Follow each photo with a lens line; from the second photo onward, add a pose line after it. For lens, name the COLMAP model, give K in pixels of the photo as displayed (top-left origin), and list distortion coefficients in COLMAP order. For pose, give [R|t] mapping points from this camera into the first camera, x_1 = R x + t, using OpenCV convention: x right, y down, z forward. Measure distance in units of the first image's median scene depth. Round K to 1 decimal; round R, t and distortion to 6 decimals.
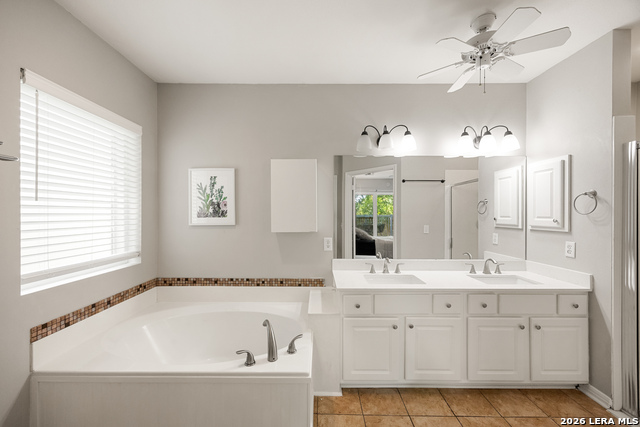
lens RADIAL K [[246.2, 0, 317.4], [0, 246.2, 215.1], [0, 0, 1]] dist [0.001393, 0.000117]
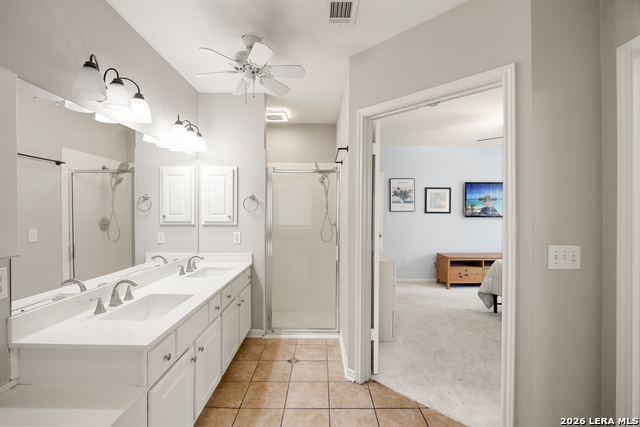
lens RADIAL K [[283.8, 0, 319.6], [0, 283.8, 213.7], [0, 0, 1]] dist [-0.003789, -0.000223]
pose [[-0.005729, -0.005862, 0.999966, -0.484482], [0.004610, 0.999972, 0.005888, 0.002431], [-0.999973, 0.004644, -0.005702, 0.530284]]
